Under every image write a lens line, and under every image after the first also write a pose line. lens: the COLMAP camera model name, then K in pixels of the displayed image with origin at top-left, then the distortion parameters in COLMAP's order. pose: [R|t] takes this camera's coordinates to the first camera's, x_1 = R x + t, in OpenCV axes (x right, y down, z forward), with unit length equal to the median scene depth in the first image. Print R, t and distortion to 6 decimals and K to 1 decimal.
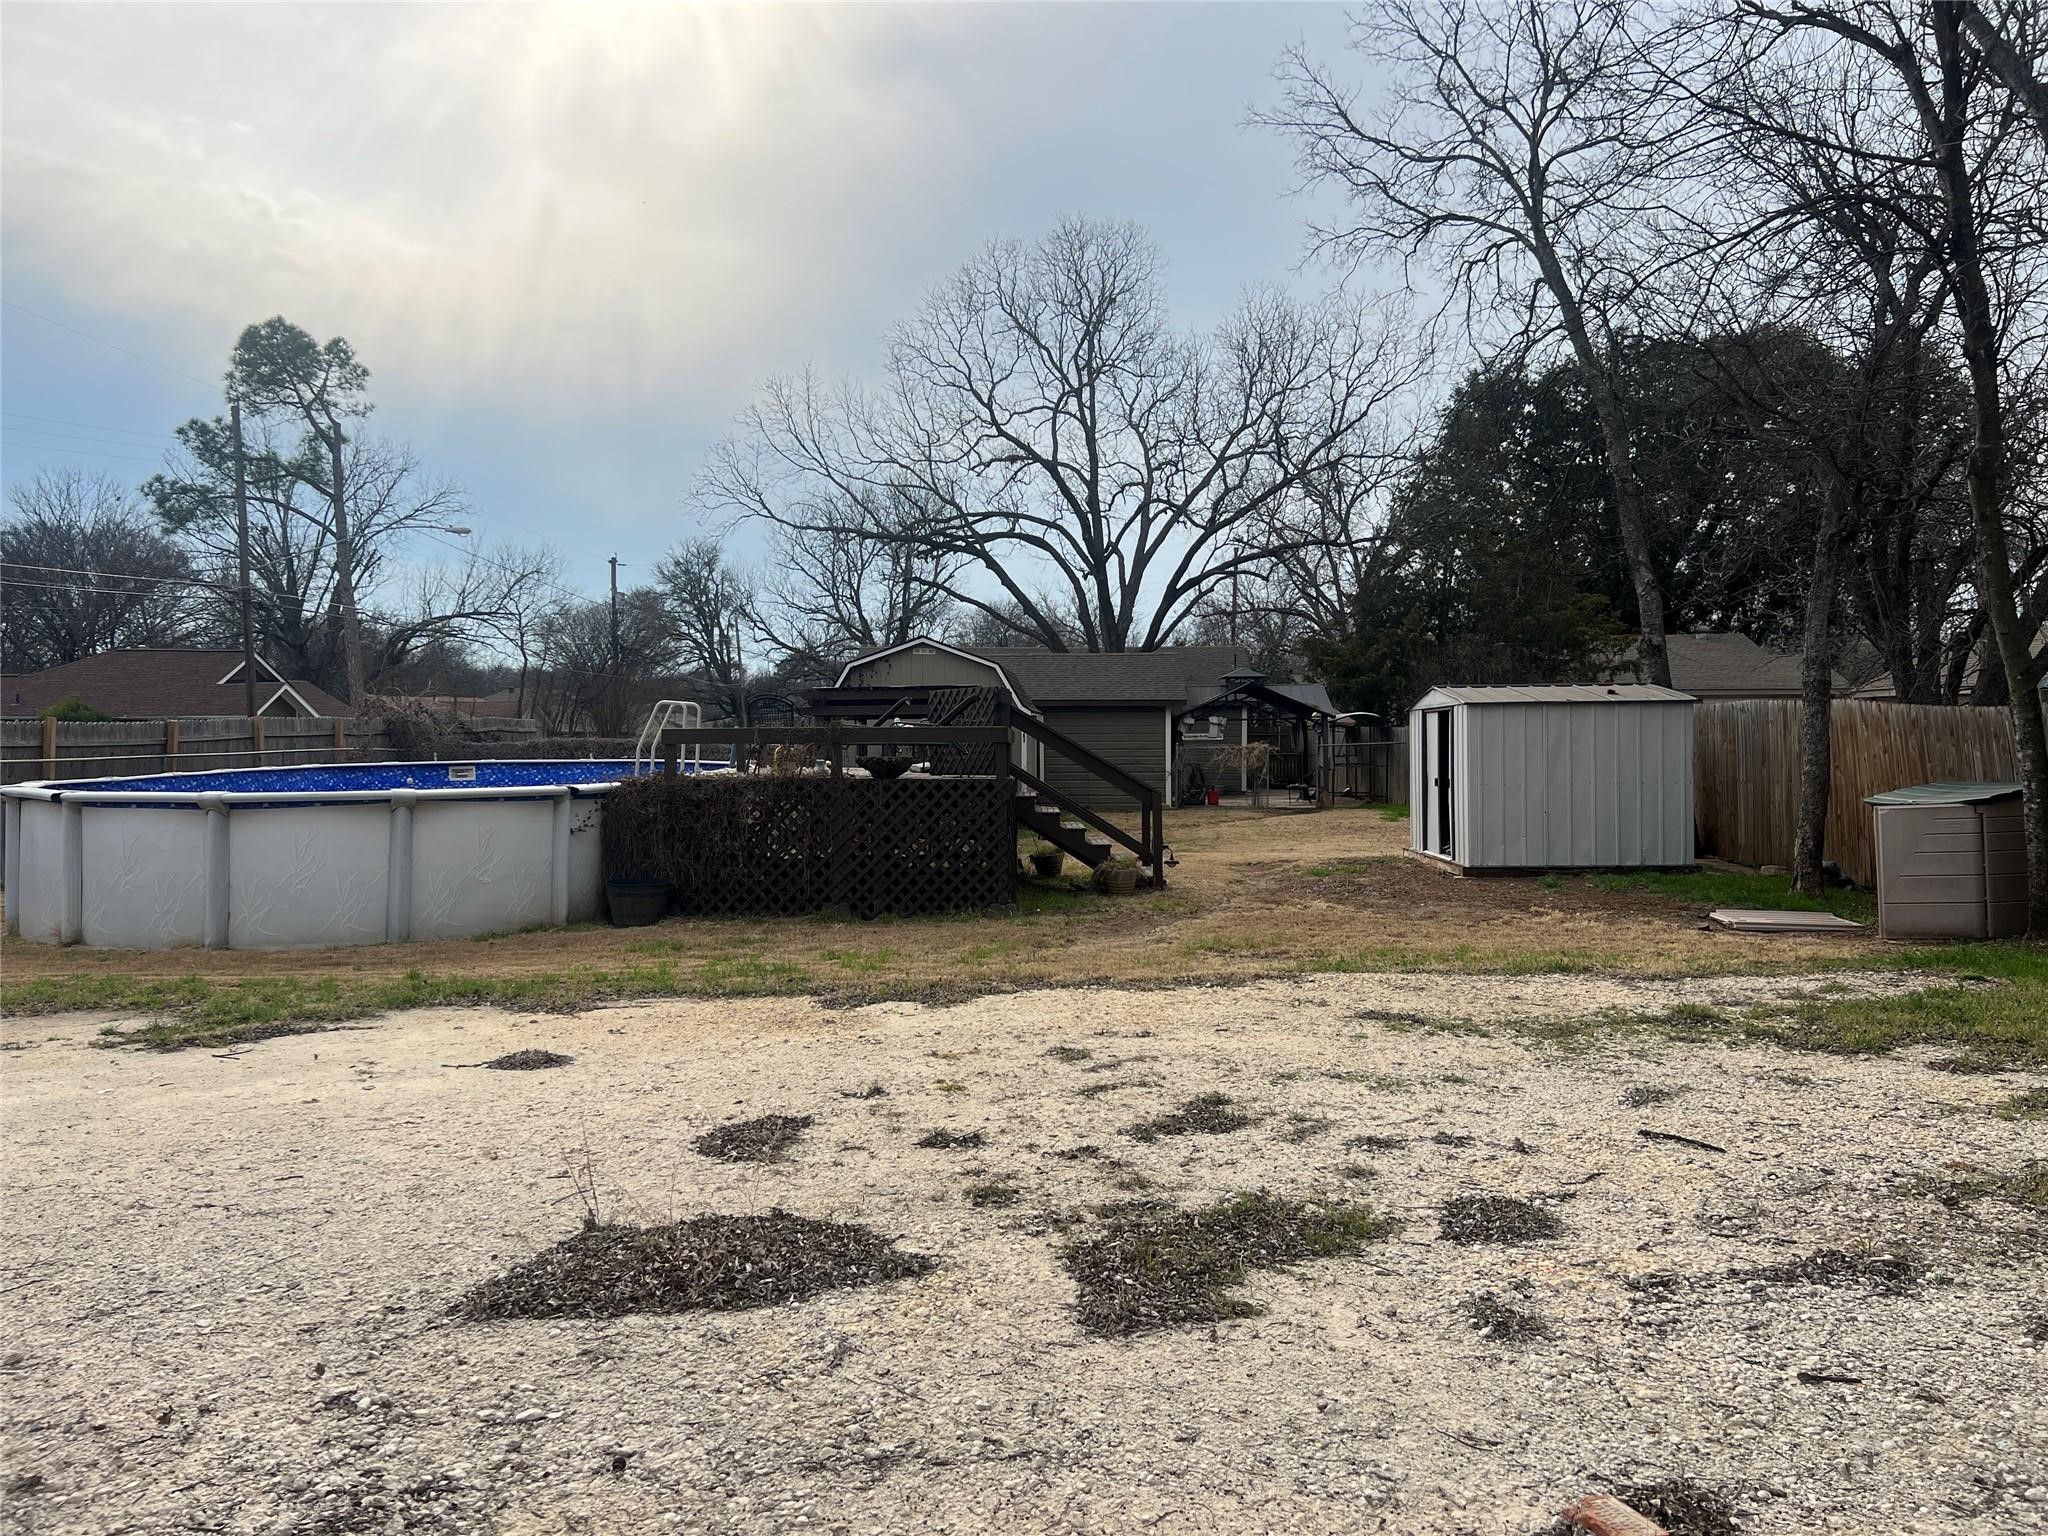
lens RADIAL K [[1644.3, 0, 1027.9], [0, 1644.3, 739.5], [0, 0, 1]] dist [0.167537, -0.419198]
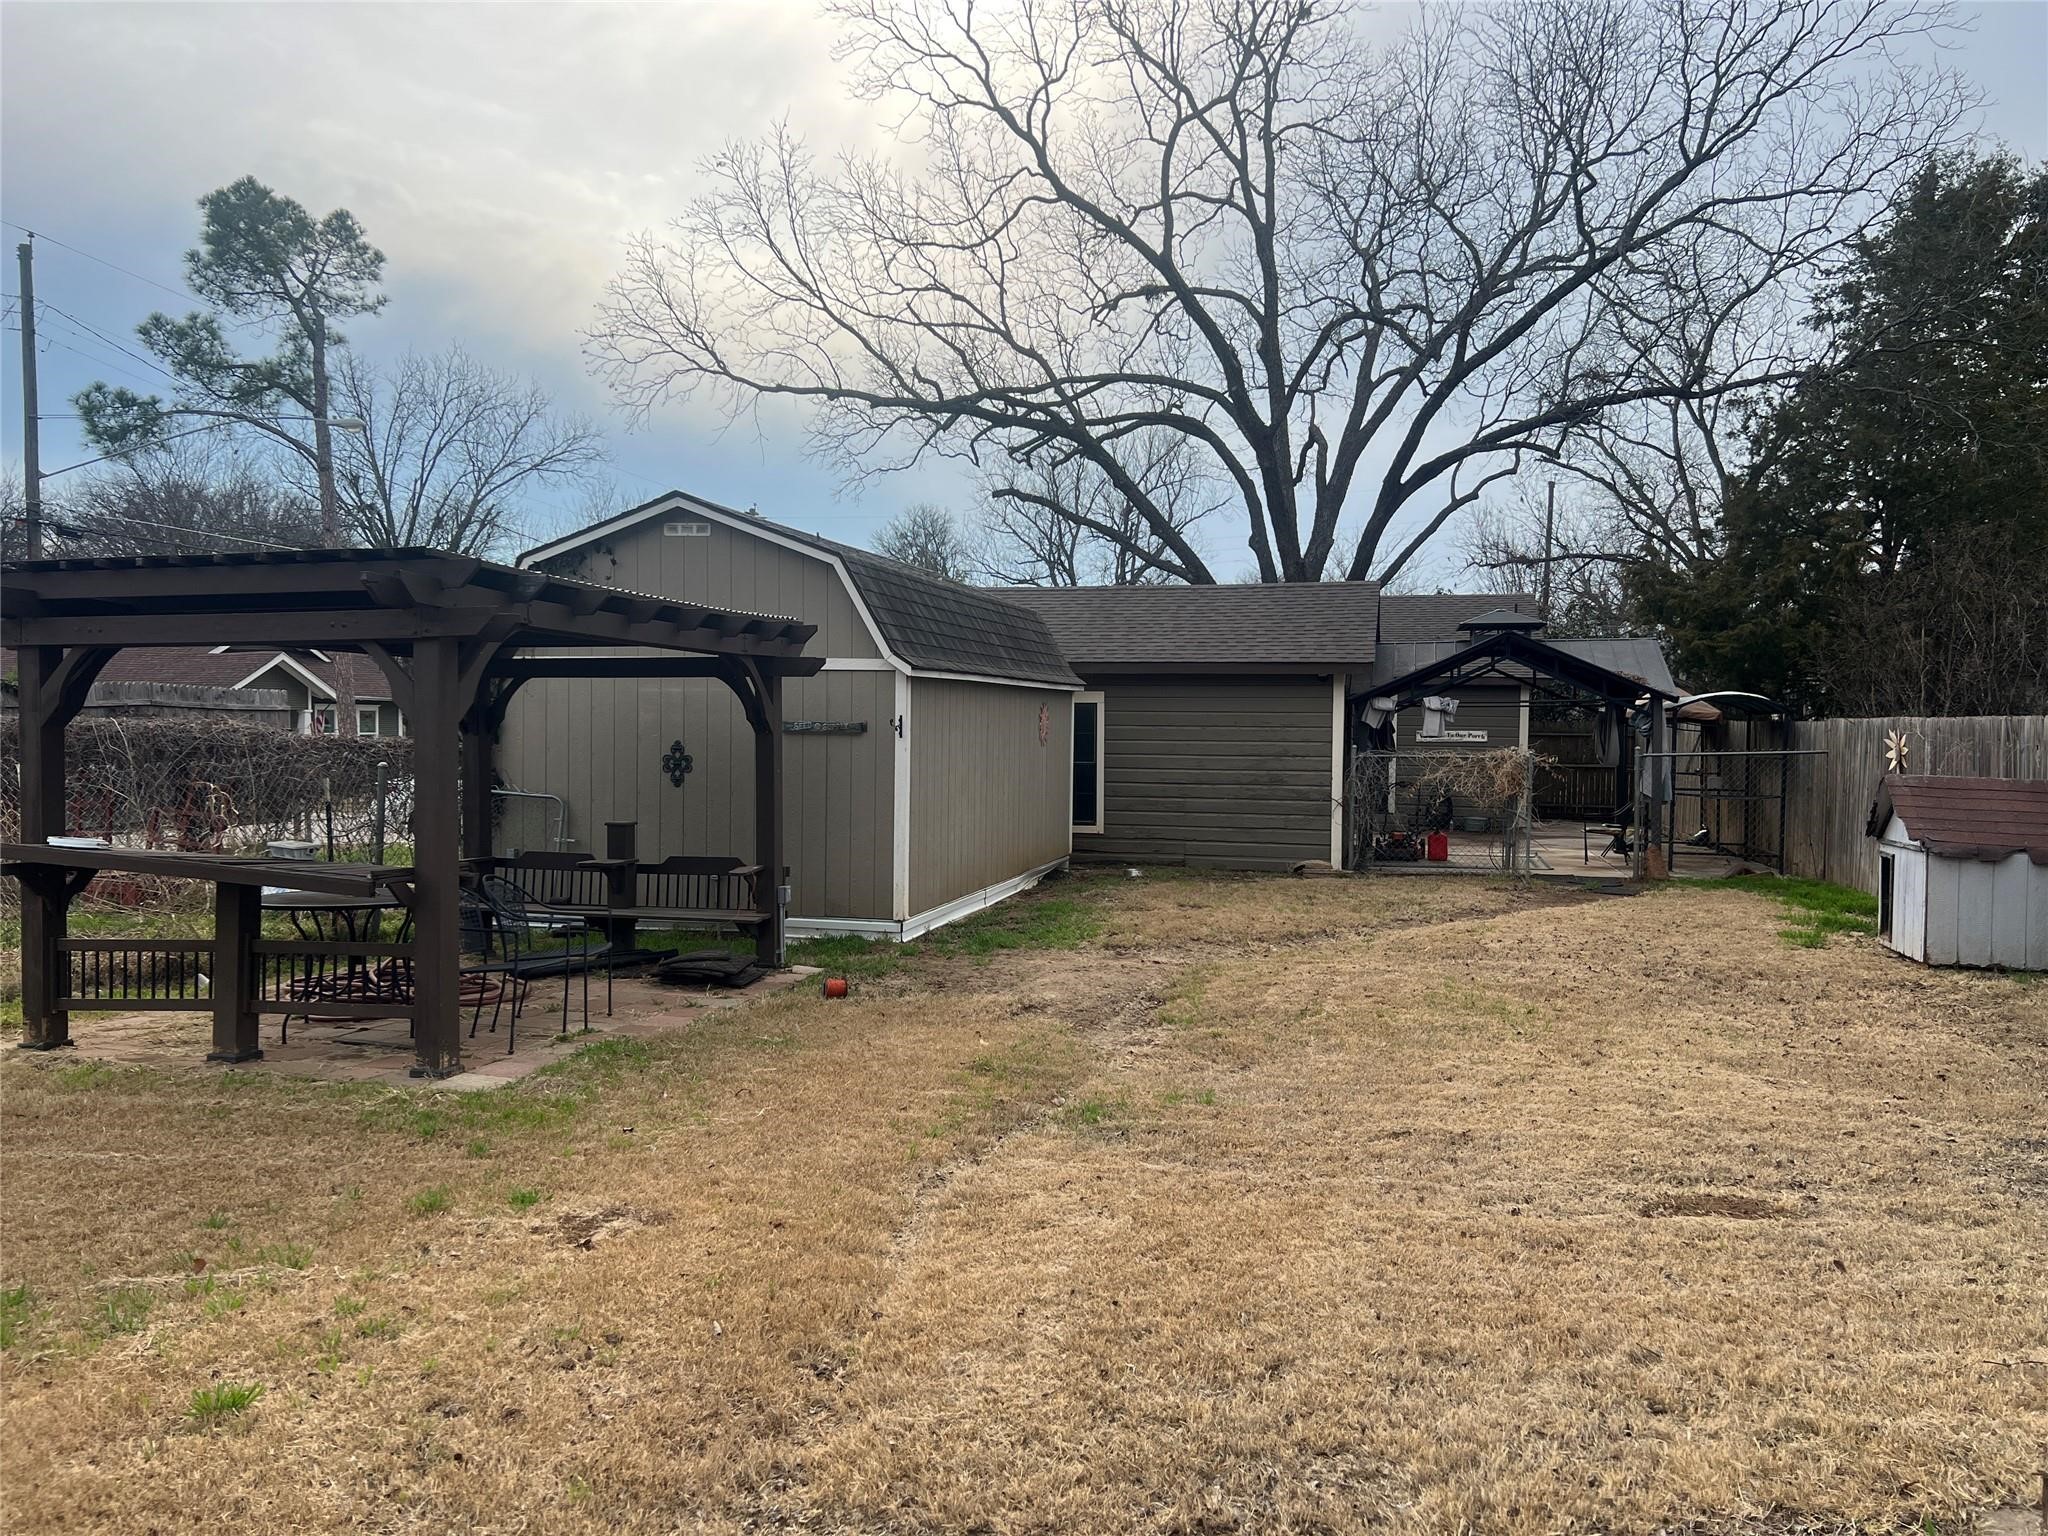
lens RADIAL K [[1534.2, 0, 1052.1], [0, 1534.2, 760.2], [0, 0, 1]] dist [0.054998, -0.040311]
pose [[0.977517, 0.018197, -0.210069, 0.083667], [-0.015375, 0.999768, 0.015062, 0.000875], [0.210295, -0.011493, 0.977571, 0.421017]]
